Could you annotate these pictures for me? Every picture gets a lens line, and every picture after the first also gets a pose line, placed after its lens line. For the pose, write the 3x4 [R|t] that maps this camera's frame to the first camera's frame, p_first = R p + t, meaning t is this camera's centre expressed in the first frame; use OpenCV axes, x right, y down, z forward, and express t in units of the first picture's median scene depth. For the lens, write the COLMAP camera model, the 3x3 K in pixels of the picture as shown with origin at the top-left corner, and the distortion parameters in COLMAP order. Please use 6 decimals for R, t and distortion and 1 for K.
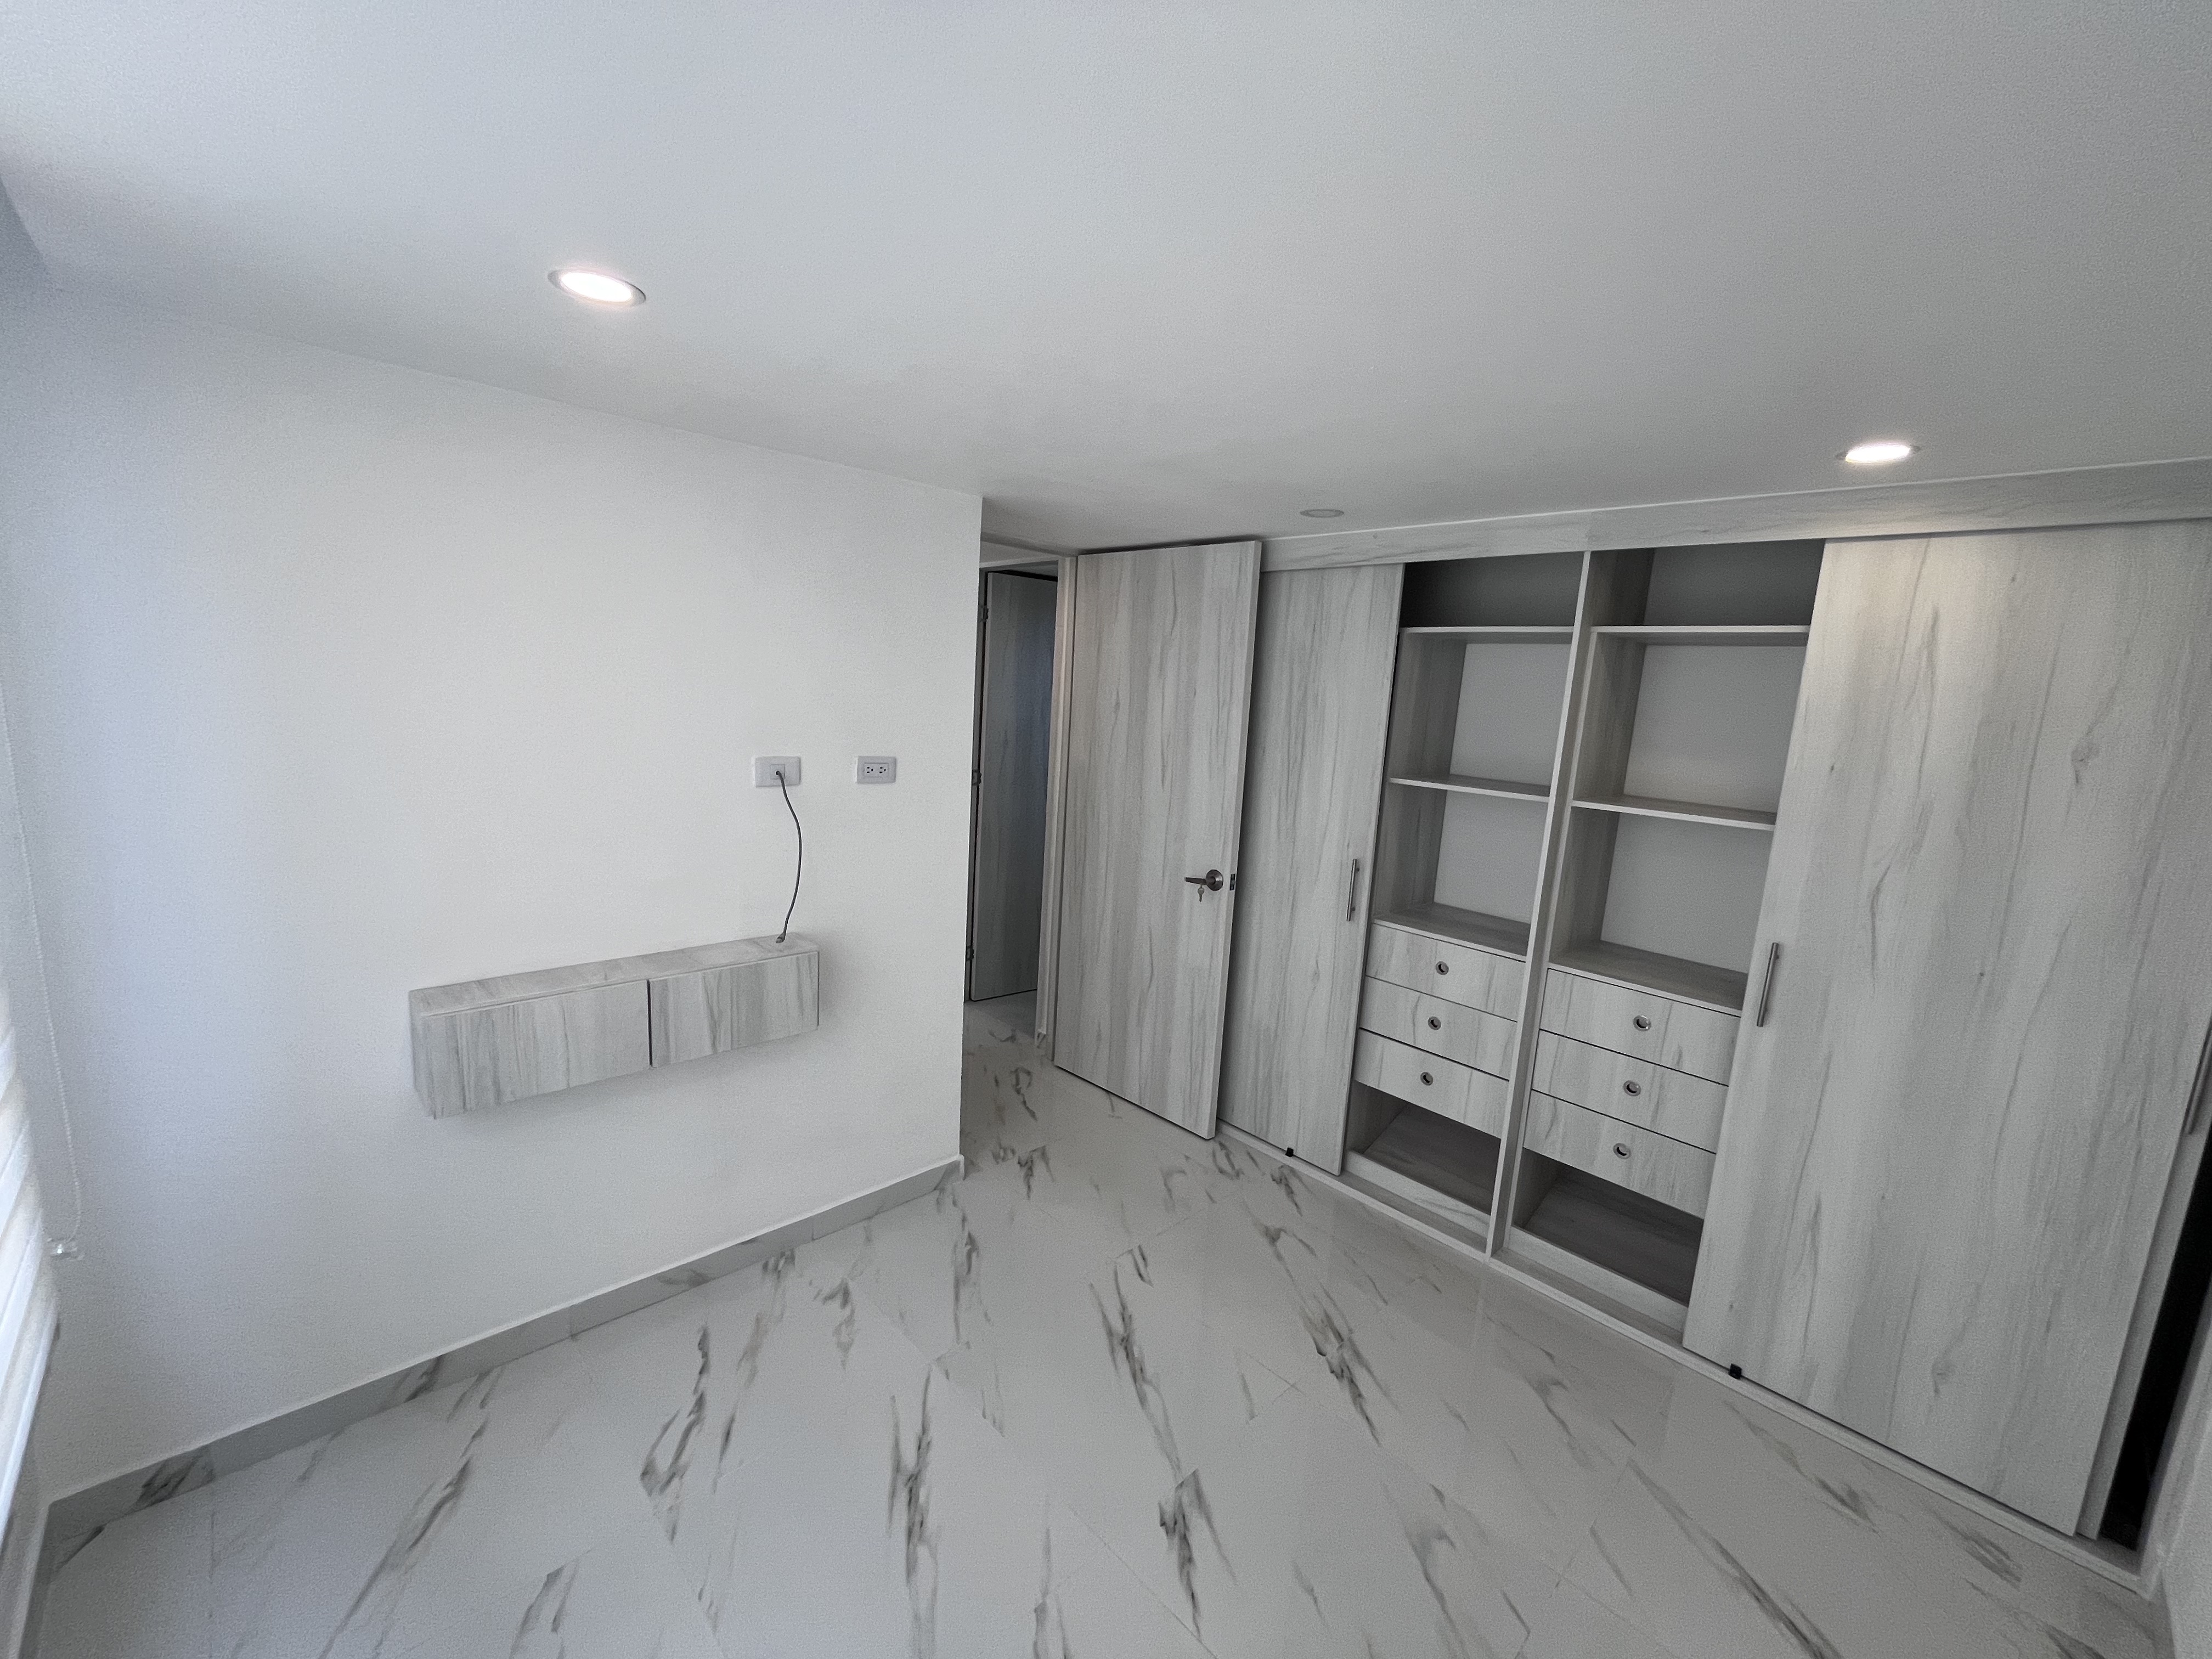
lens RADIAL K [[894.6, 0, 1119.9], [0, 894.6, 819.7], [0, 0, 1]] dist [-0.002634, -0.000696]
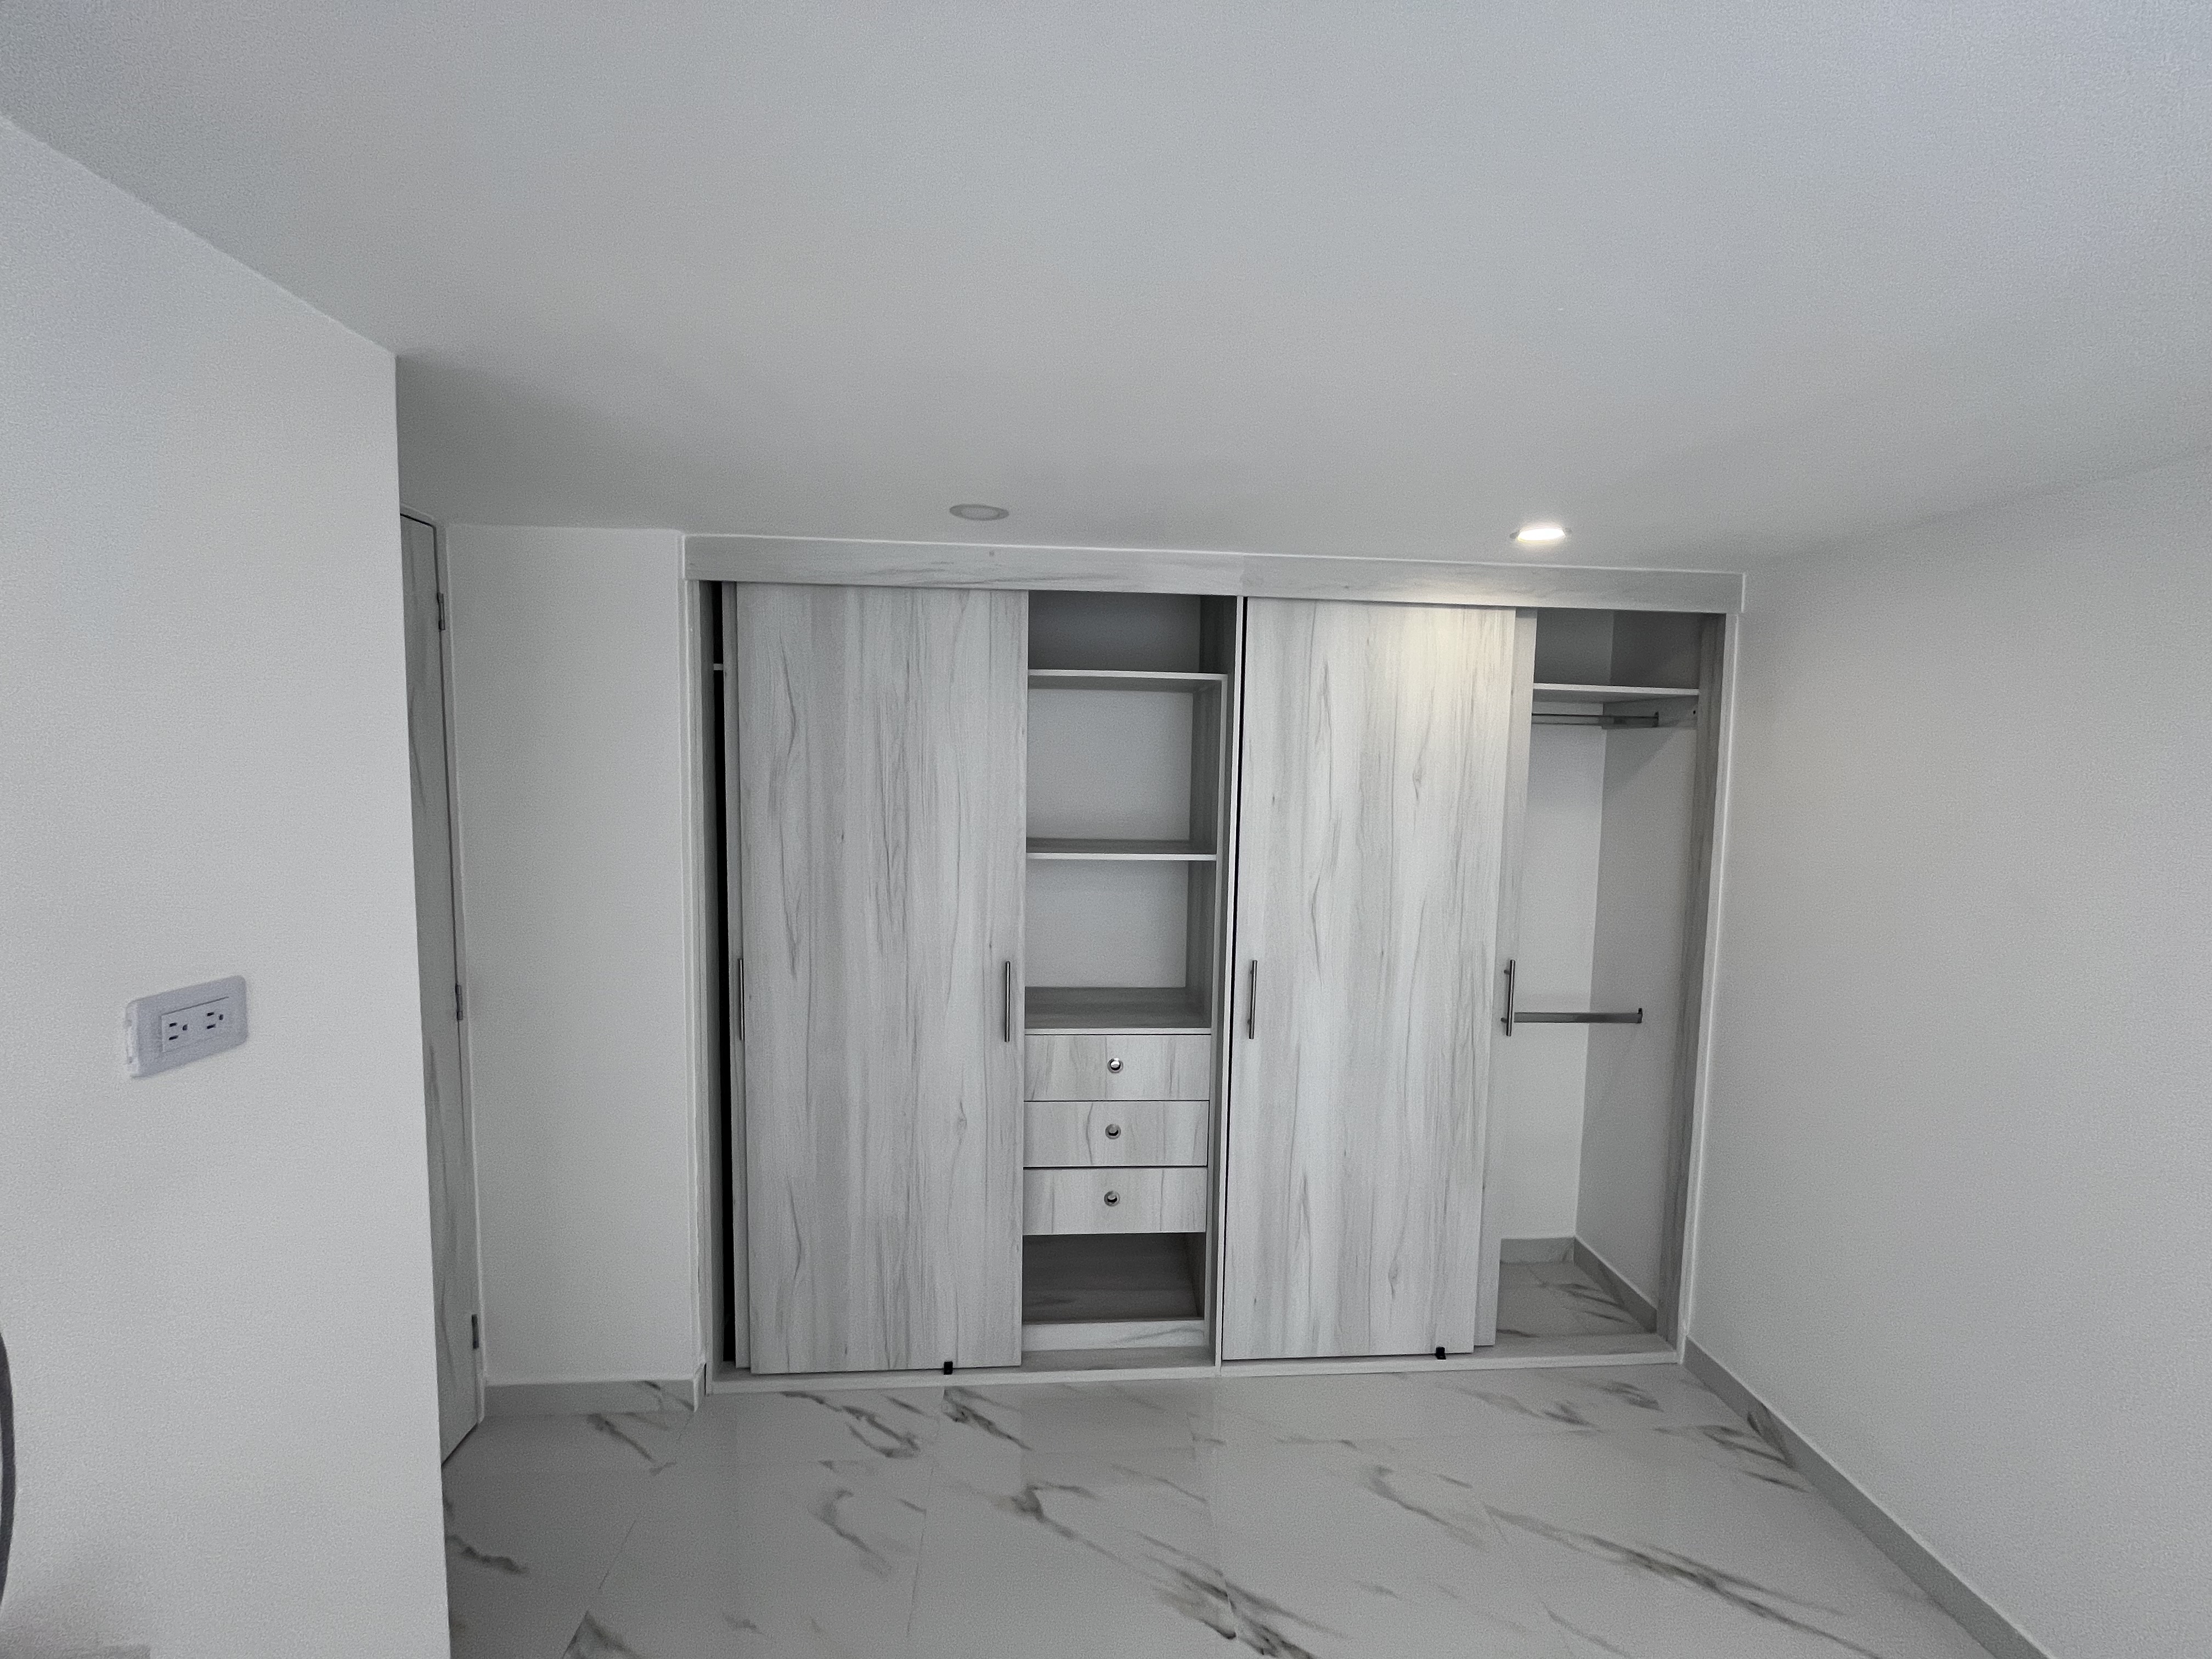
lens RADIAL K [[894.6, 0, 1111.2], [0, 894.6, 820.2], [0, 0, 1]] dist [-0.002634, -0.000696]
pose [[0.644019, -0.102849, 0.758064, -0.267123], [0.129606, 0.991266, 0.024381, -0.088585], [-0.753951, 0.082548, 0.651724, 0.423224]]
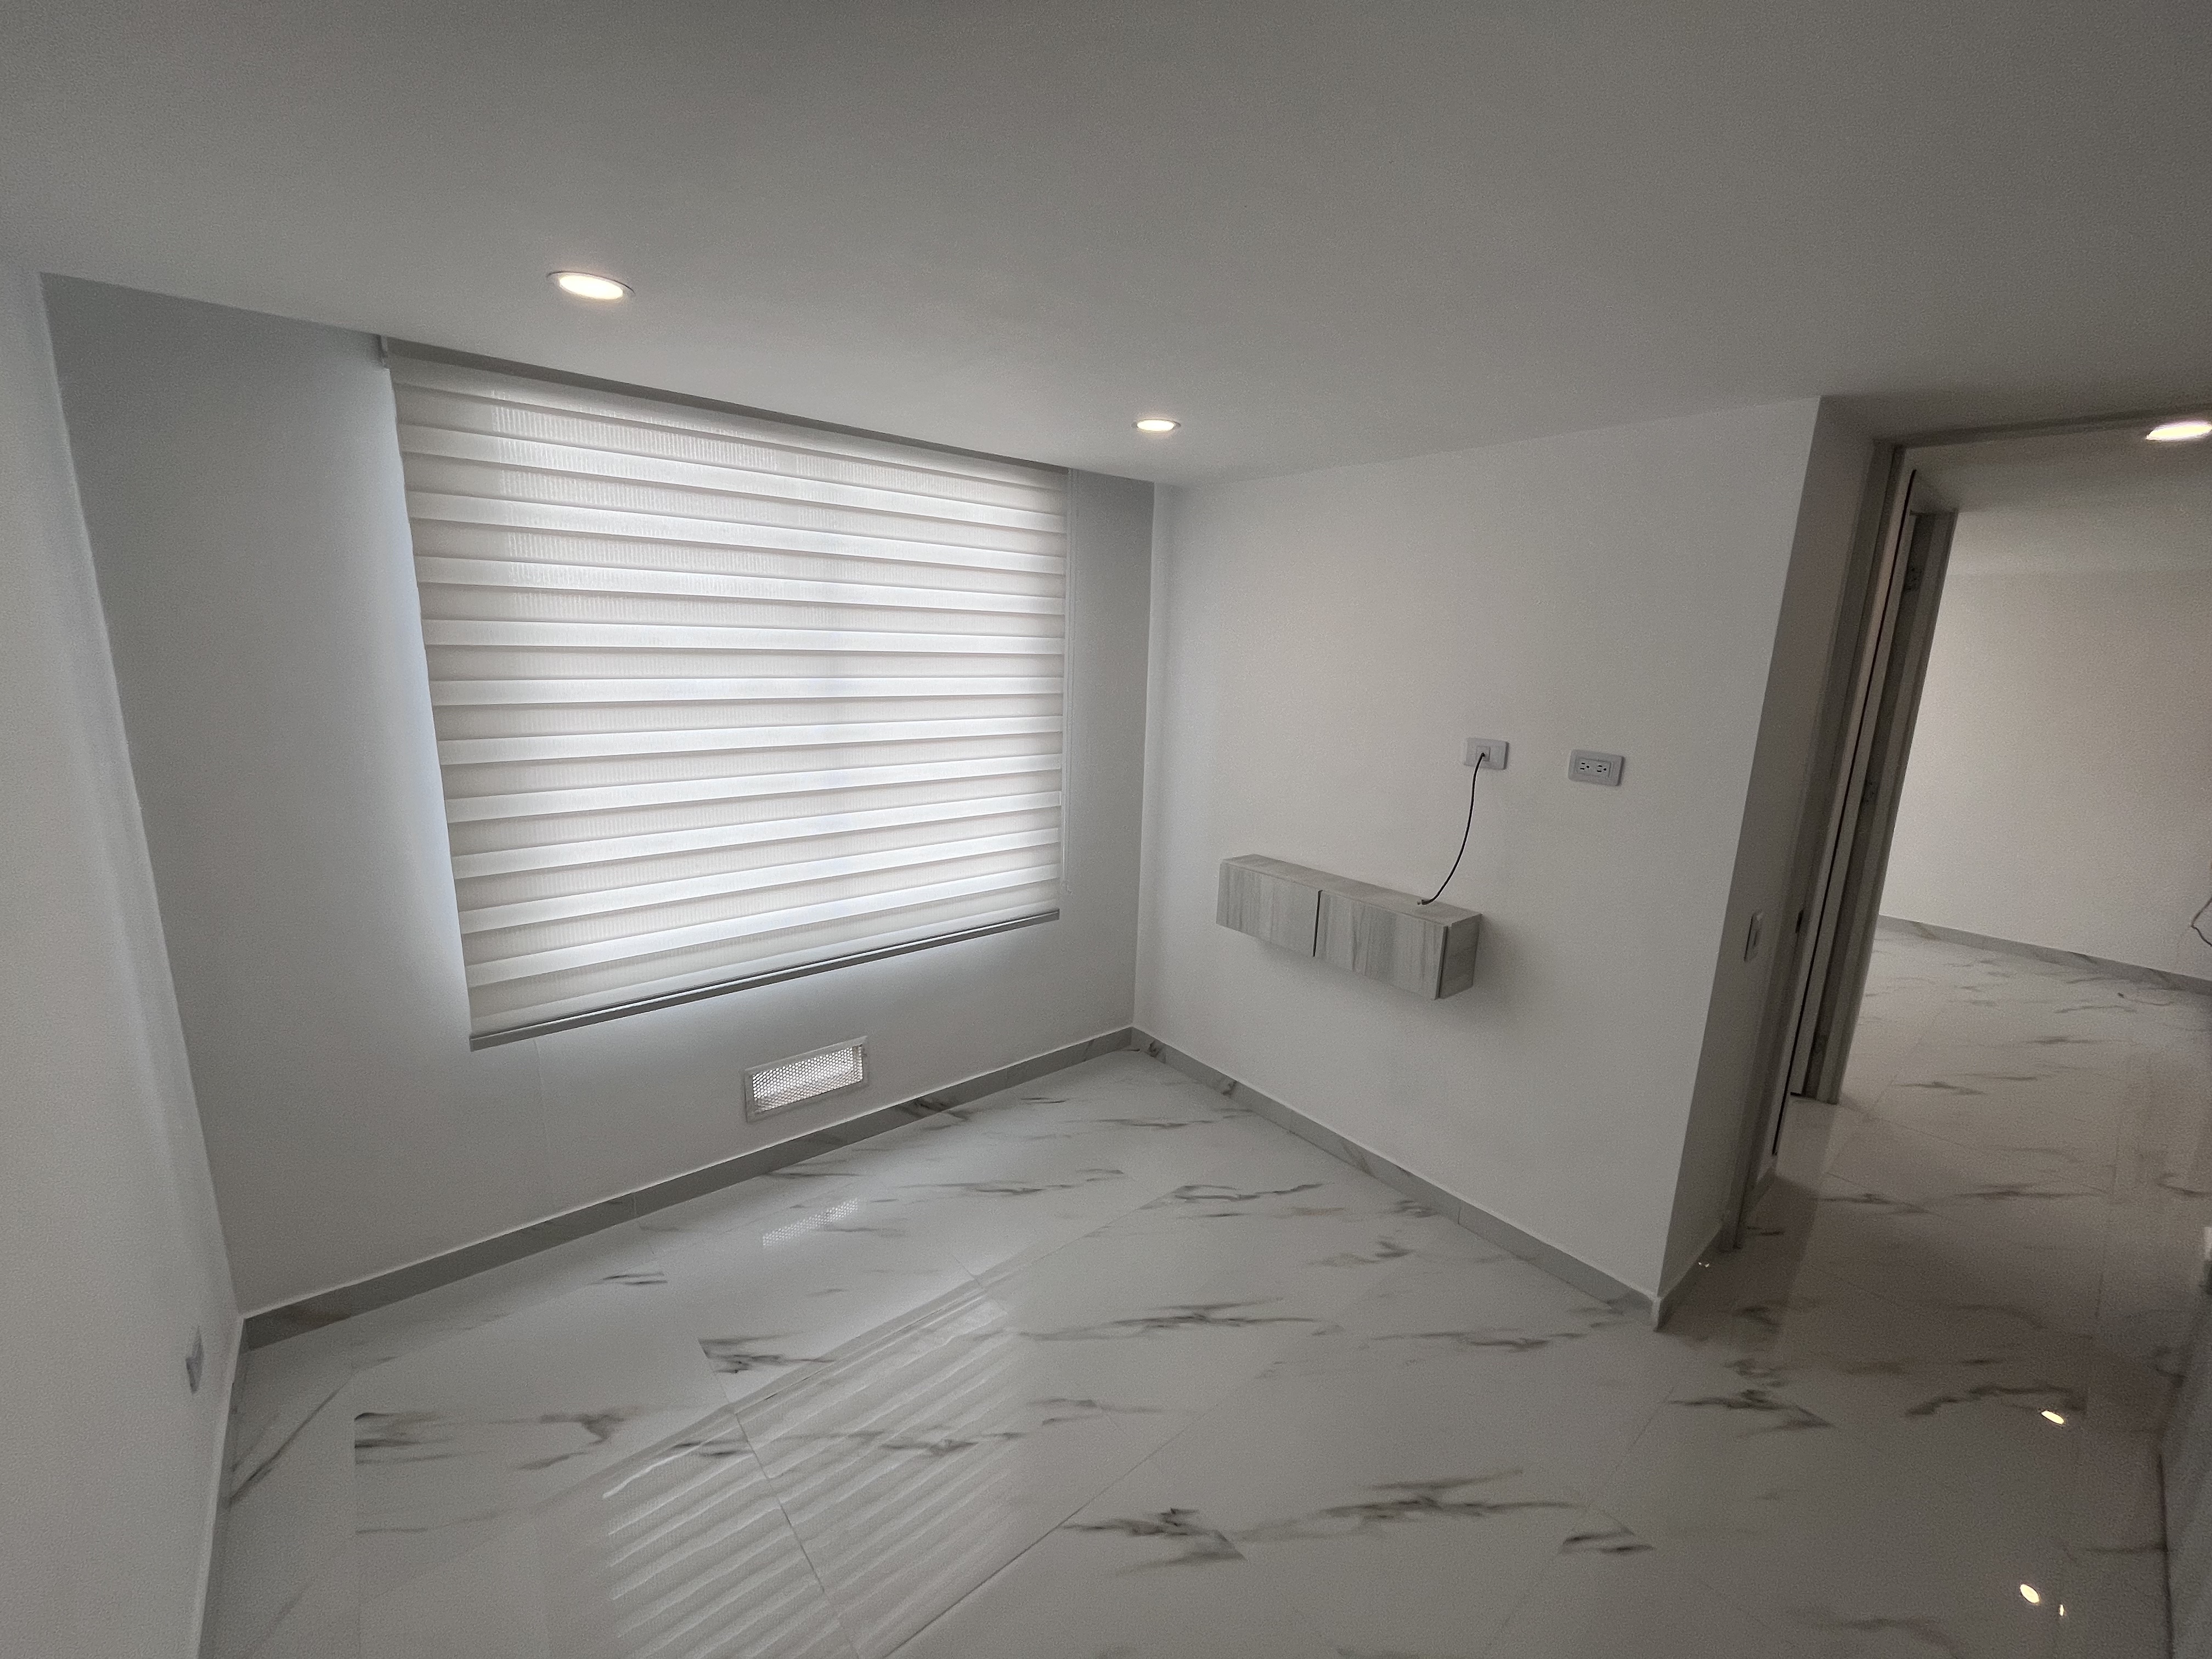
lens RADIAL K [[894.6, 0, 1121.1], [0, 894.6, 890.0], [0, 0, 1]] dist [-0.002634, -0.000696]
pose [[-0.058992, 0.217274, -0.974326, 0.548655], [-0.185515, 0.956638, 0.224562, -0.046102], [0.980869, 0.193999, -0.016126, 0.528981]]
